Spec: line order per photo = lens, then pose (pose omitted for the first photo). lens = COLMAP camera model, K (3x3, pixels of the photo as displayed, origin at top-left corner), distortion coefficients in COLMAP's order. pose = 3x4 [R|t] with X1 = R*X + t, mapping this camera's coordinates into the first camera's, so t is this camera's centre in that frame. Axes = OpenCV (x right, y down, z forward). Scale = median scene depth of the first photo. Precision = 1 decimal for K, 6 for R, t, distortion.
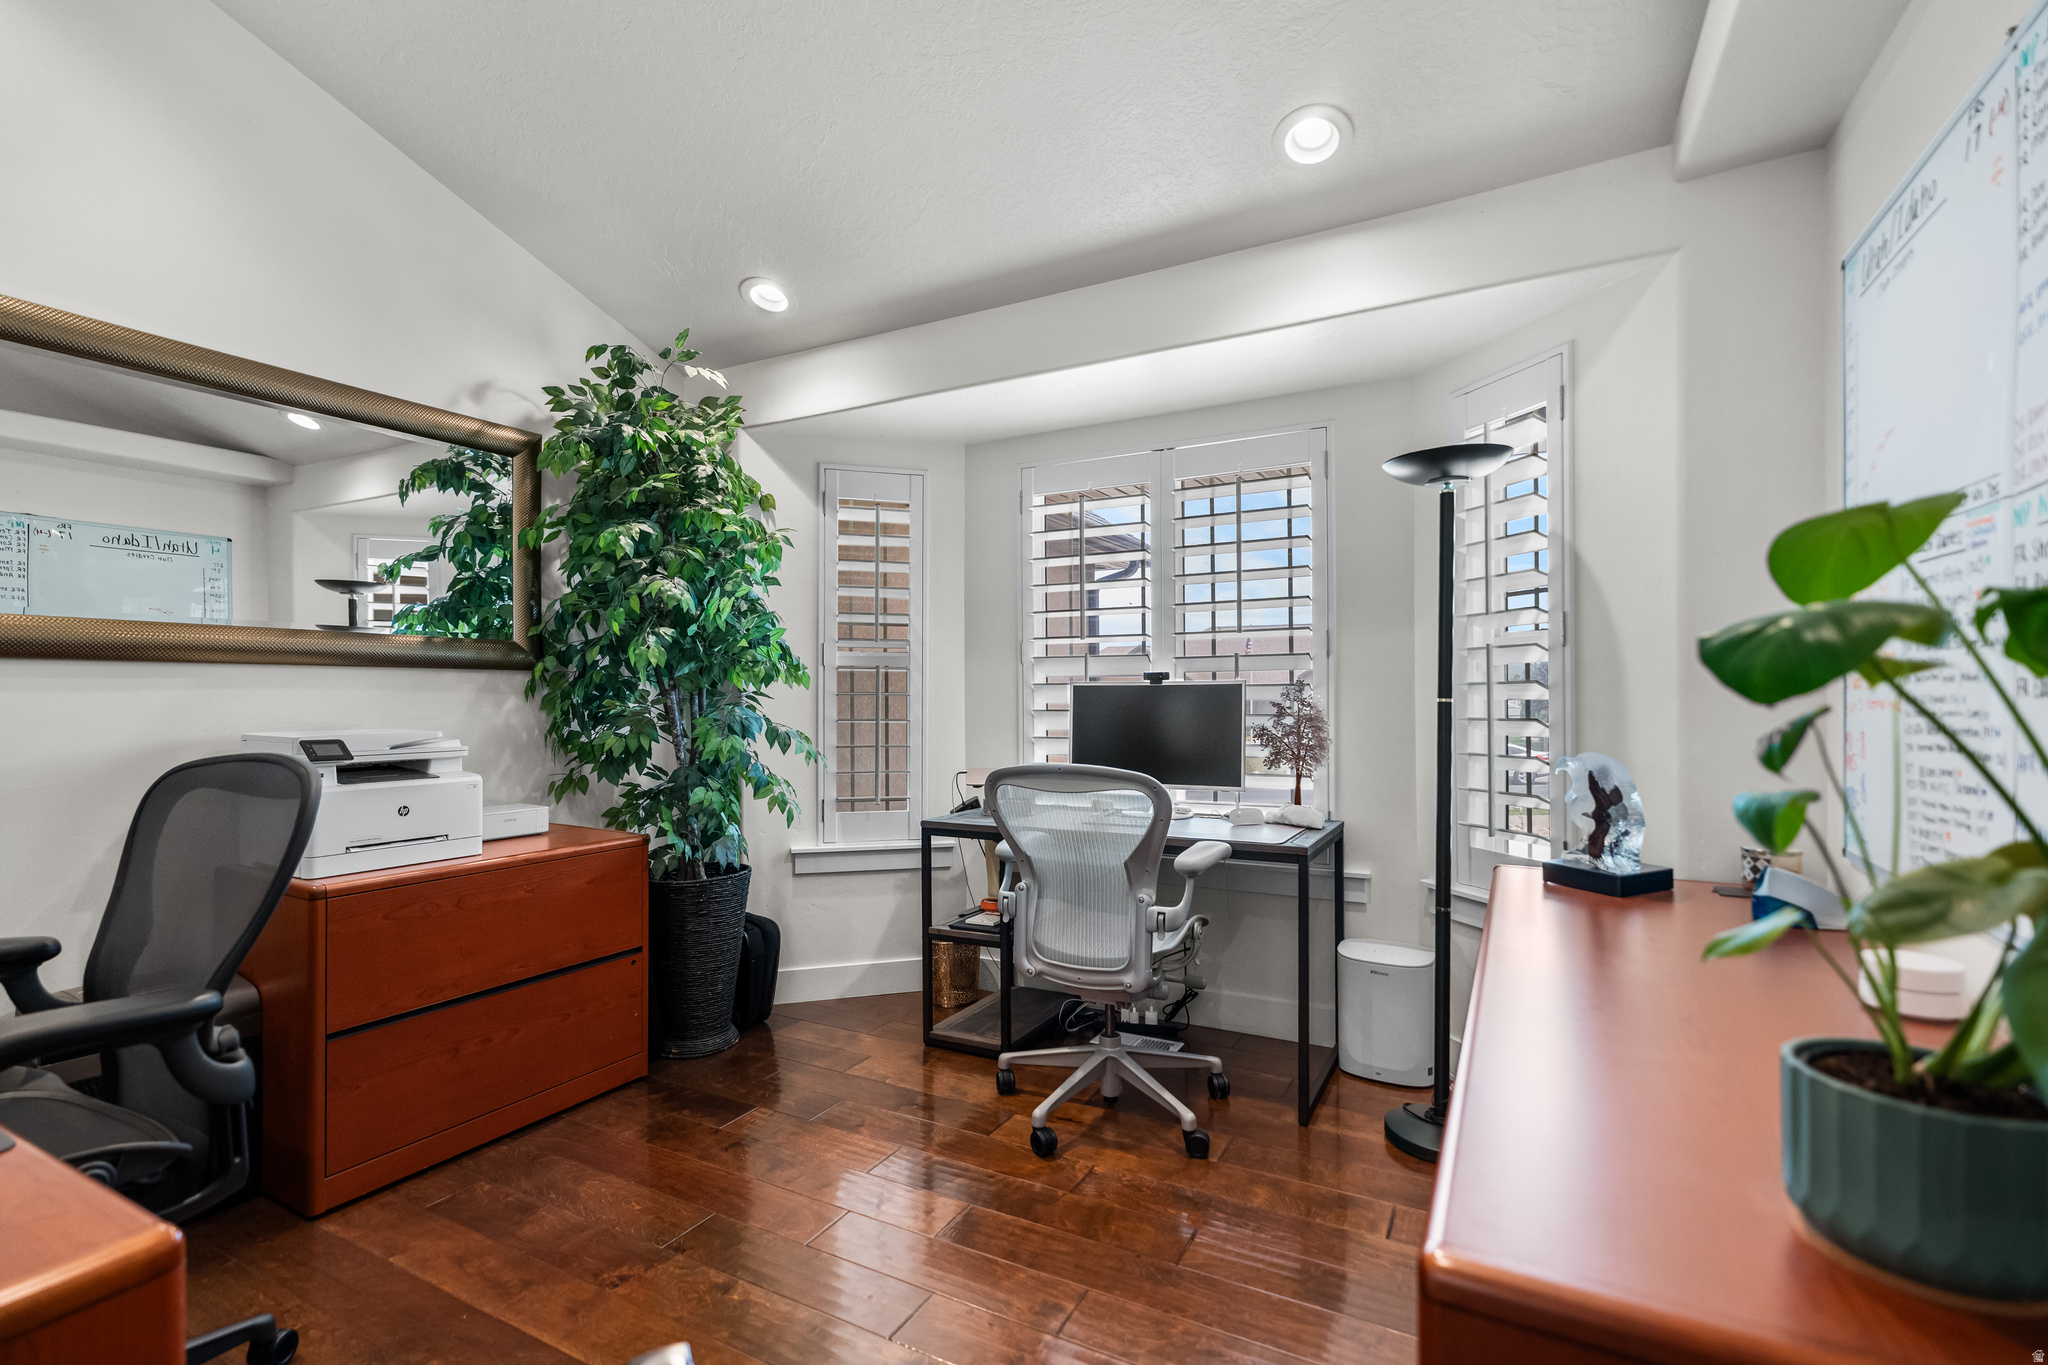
lens RADIAL K [[924.6, 0, 1029.0], [0, 924.6, 689.6], [0, 0, 1]] dist [0.001398, -0.000917]
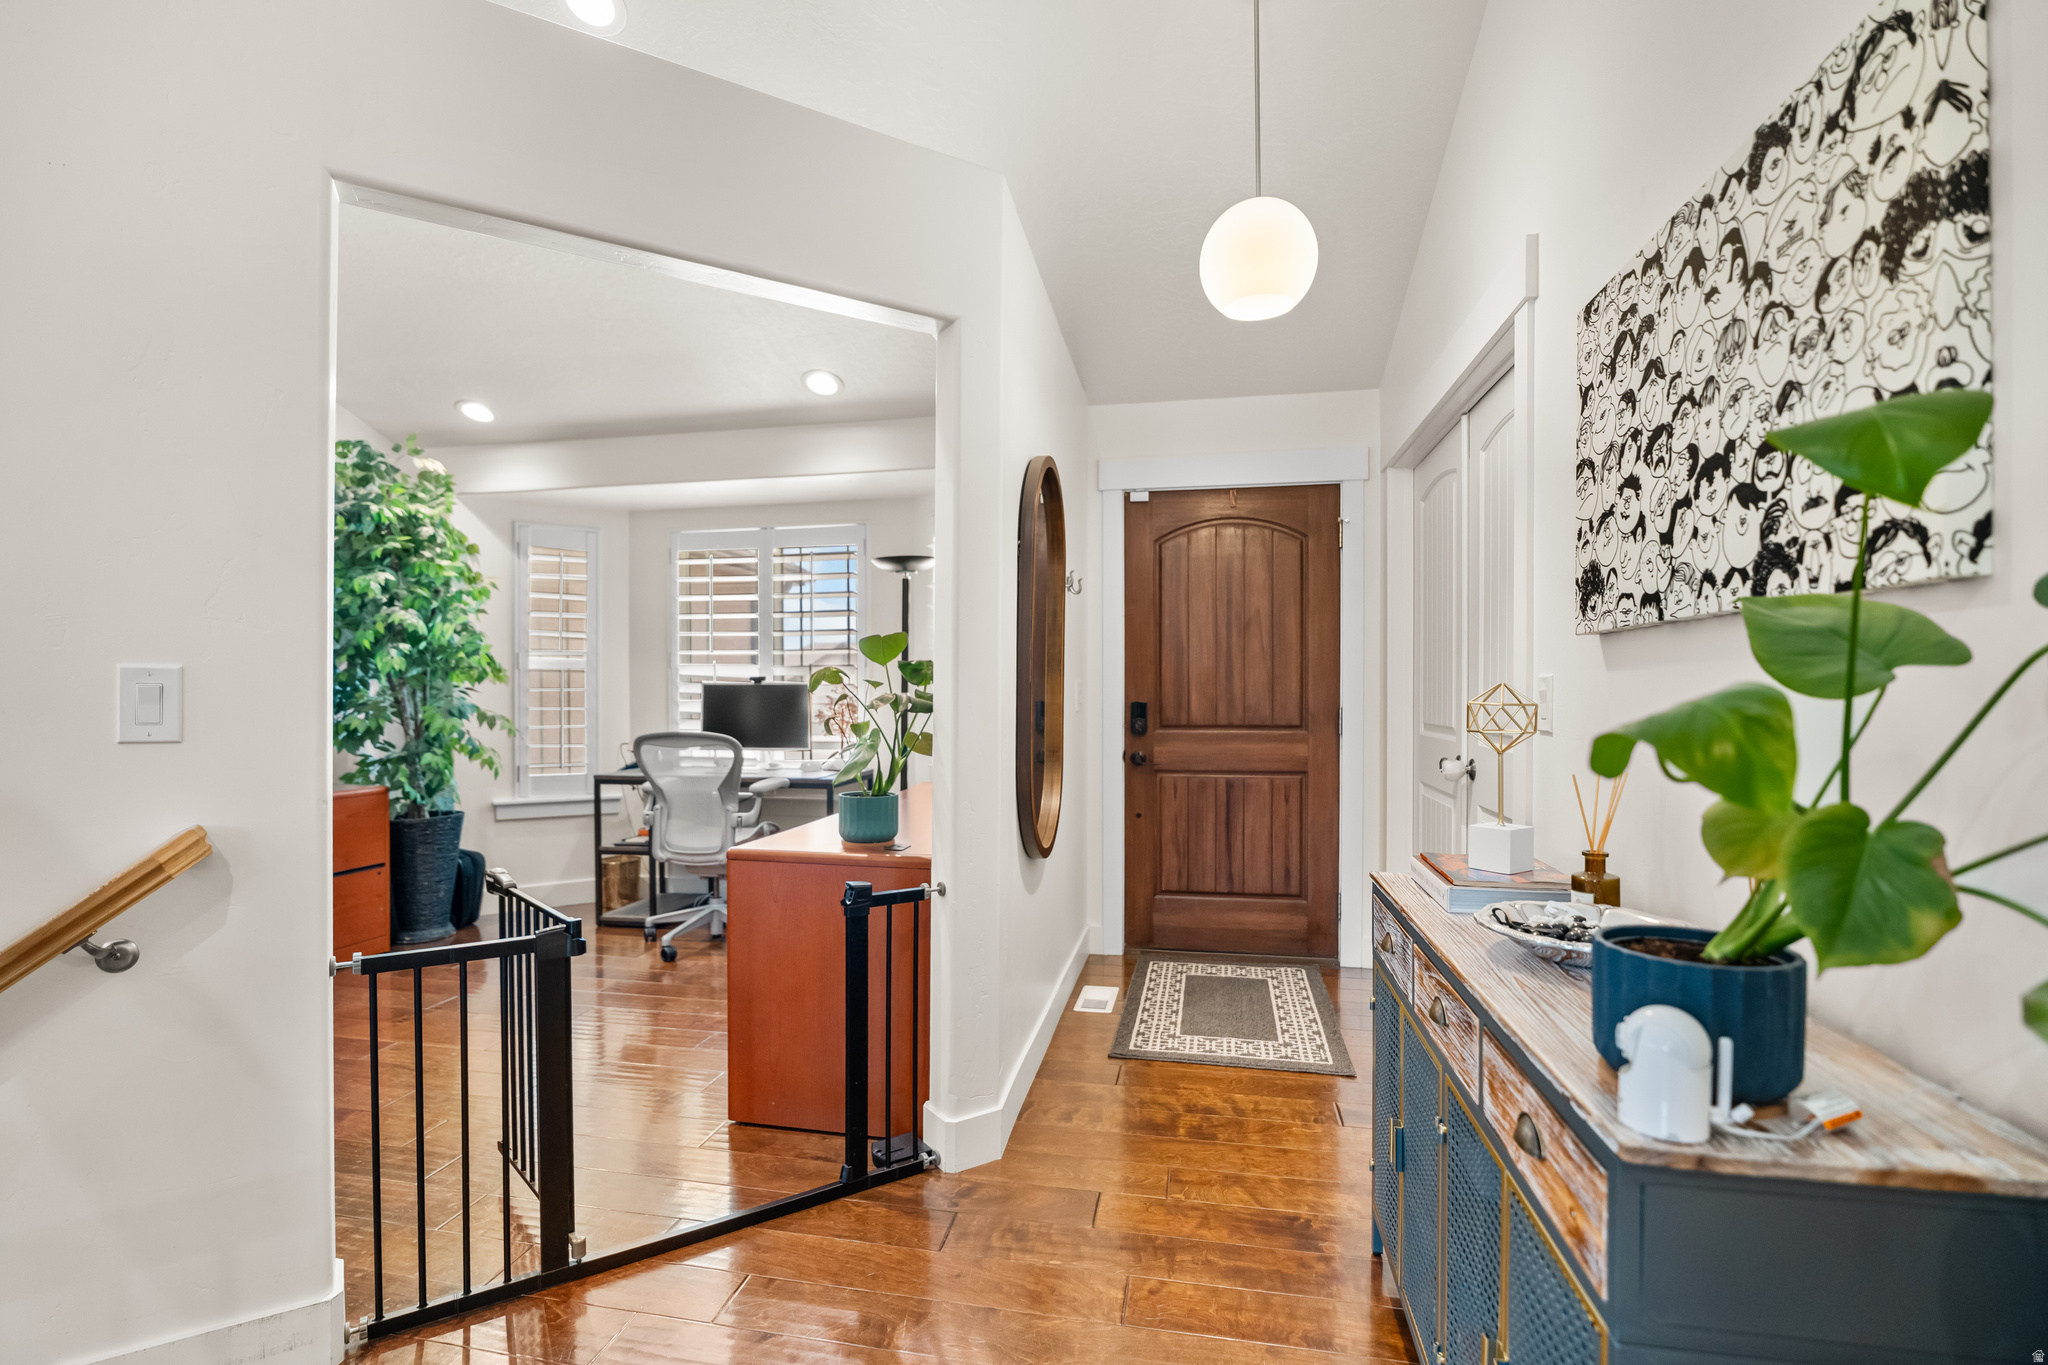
lens RADIAL K [[924.6, 0, 994.5], [0, 924.6, 703.4], [0, 0, 1]] dist [0.001398, -0.000917]
pose [[0.962585, -0.000161, 0.270978, 0.103688], [-0.004897, 0.999826, 0.017991, -0.002906], [-0.270934, -0.018645, 0.962417, -0.616502]]
